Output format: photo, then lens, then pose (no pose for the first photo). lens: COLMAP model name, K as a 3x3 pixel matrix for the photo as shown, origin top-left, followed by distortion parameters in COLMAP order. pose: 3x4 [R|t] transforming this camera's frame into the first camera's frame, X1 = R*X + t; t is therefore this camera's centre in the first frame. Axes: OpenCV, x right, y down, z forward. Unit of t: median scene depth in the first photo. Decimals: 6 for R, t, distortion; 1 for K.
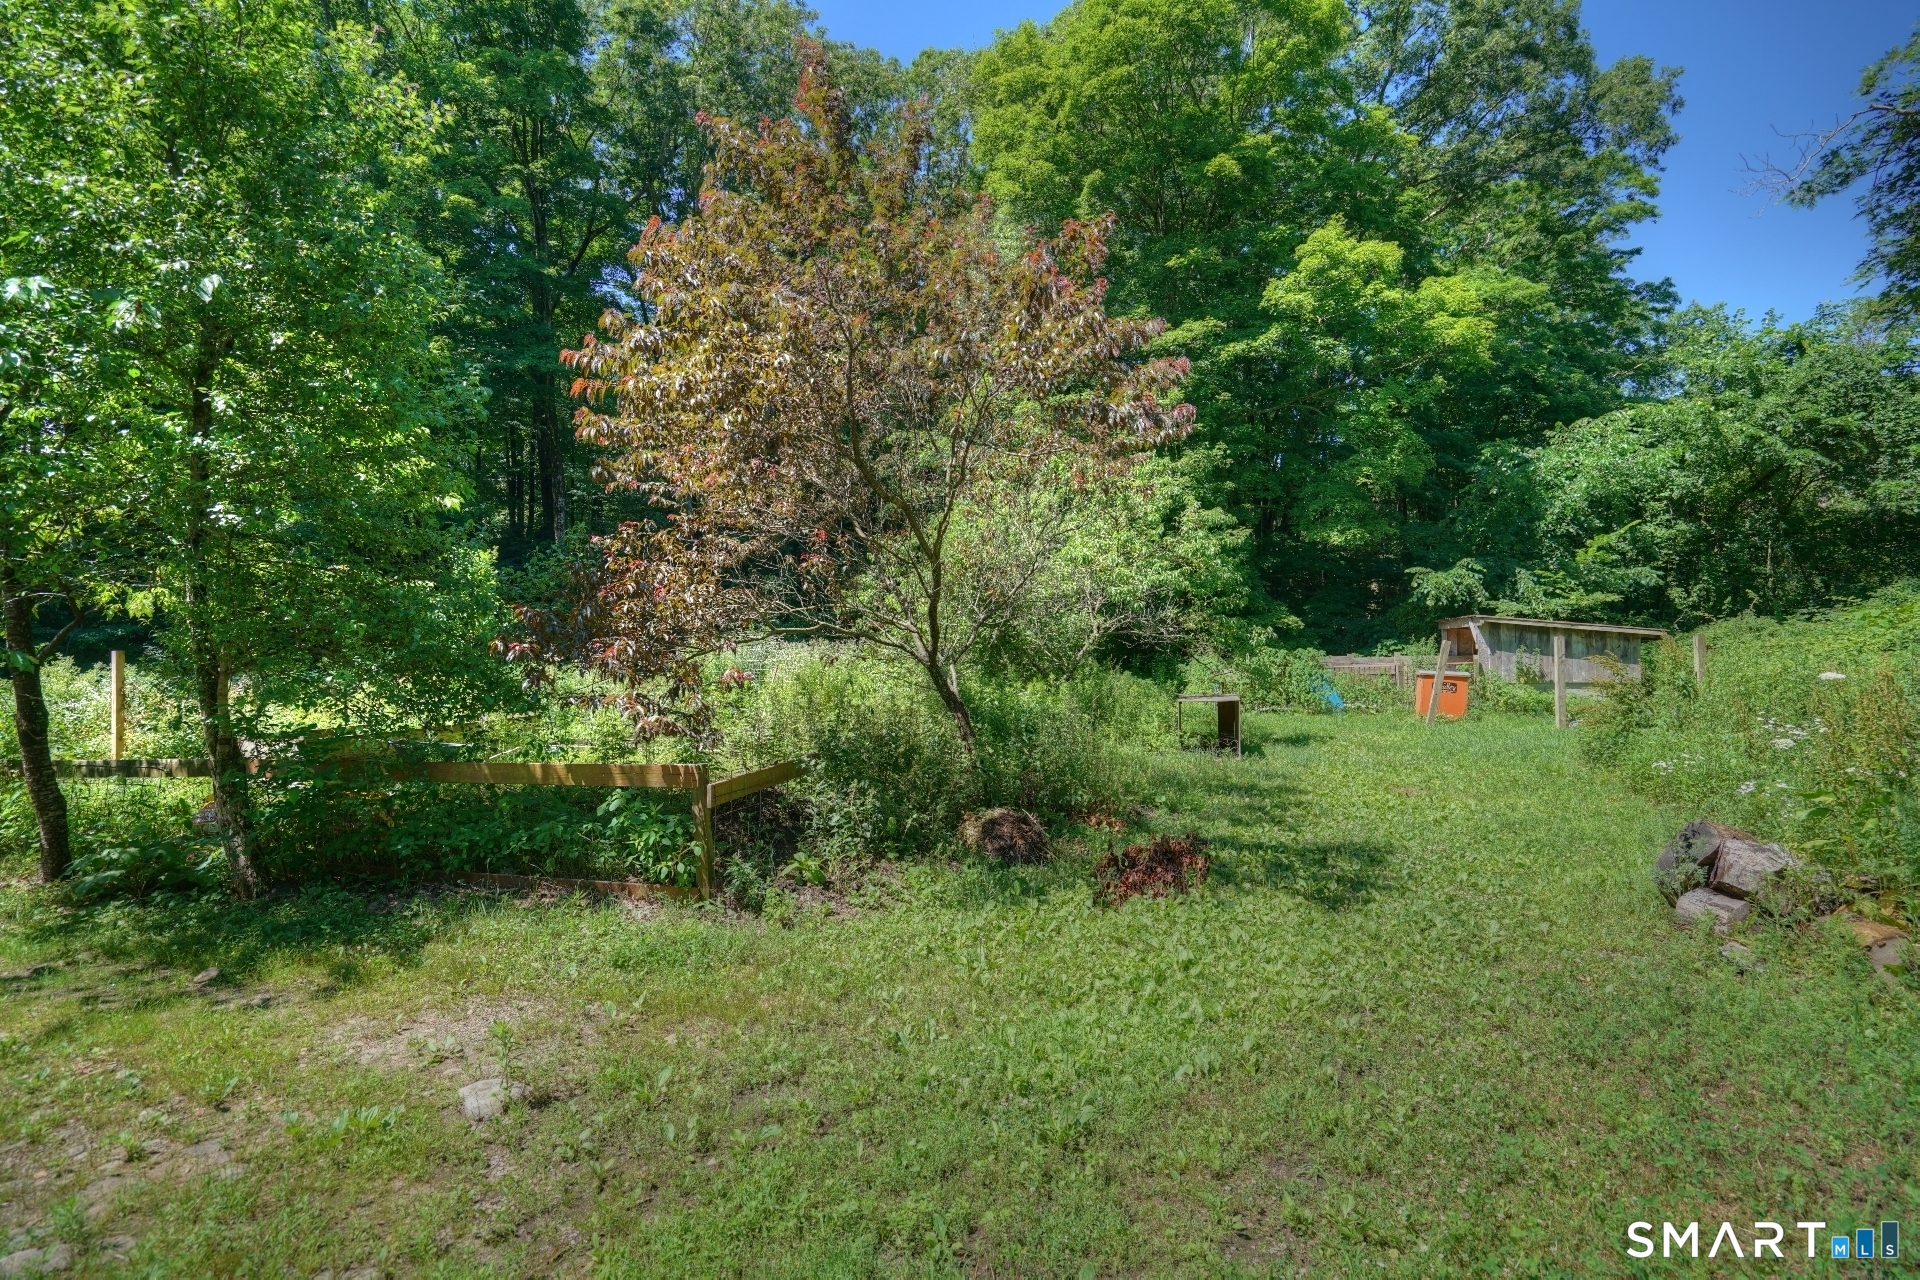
lens RADIAL K [[889.6, 0, 957.5], [0, 889.6, 642.0], [0, 0, 1]] dist [-0.037640, 0.015954]
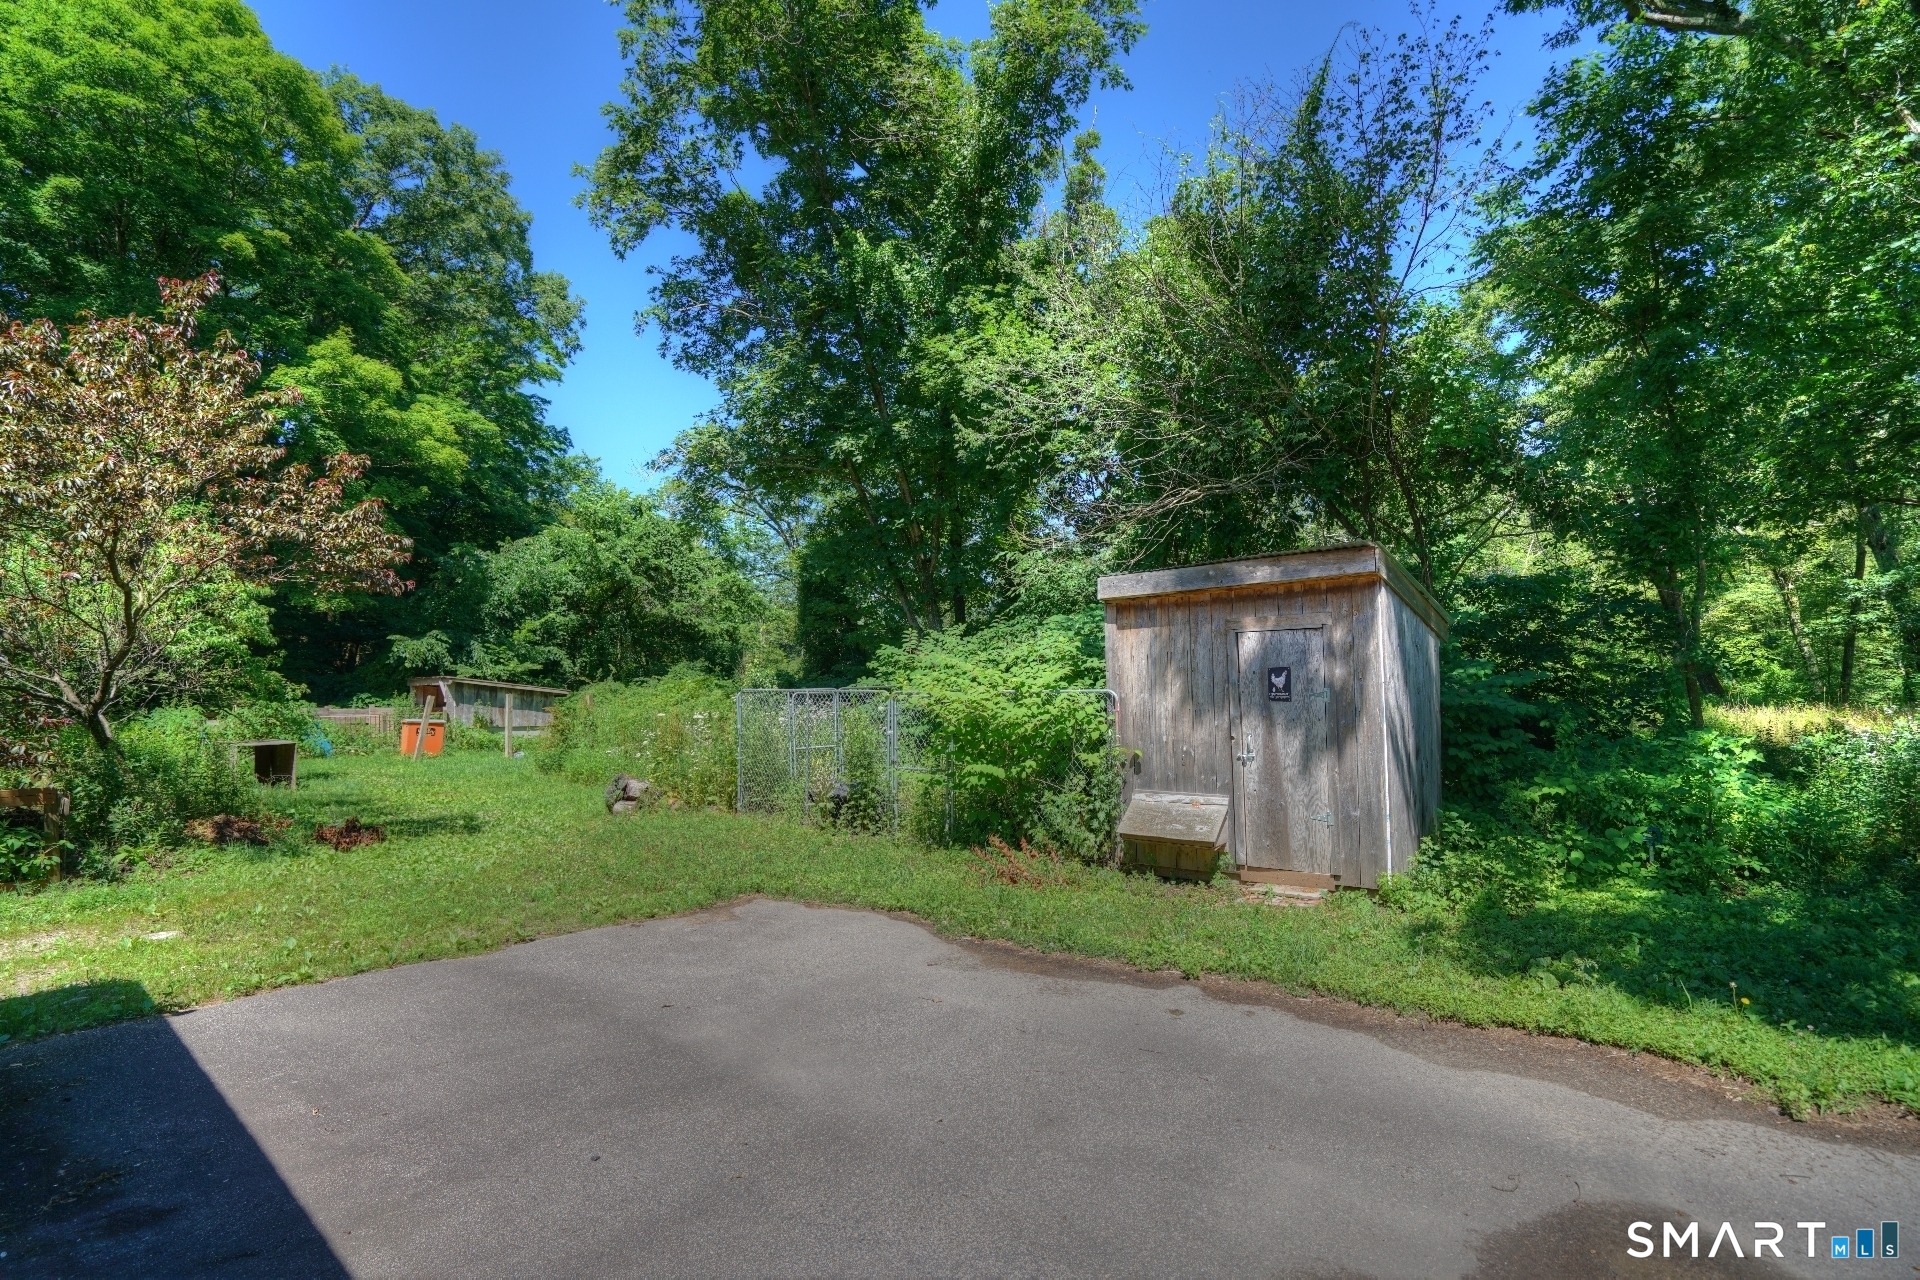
lens RADIAL K [[889.6, 0, 957.5], [0, 889.6, 642.0], [0, 0, 1]] dist [-0.037640, 0.015954]
pose [[0.427343, 0.063712, 0.901842, -0.247856], [-0.011361, 0.997814, -0.065108, -0.004489], [-0.904018, 0.017578, 0.427132, -0.227782]]
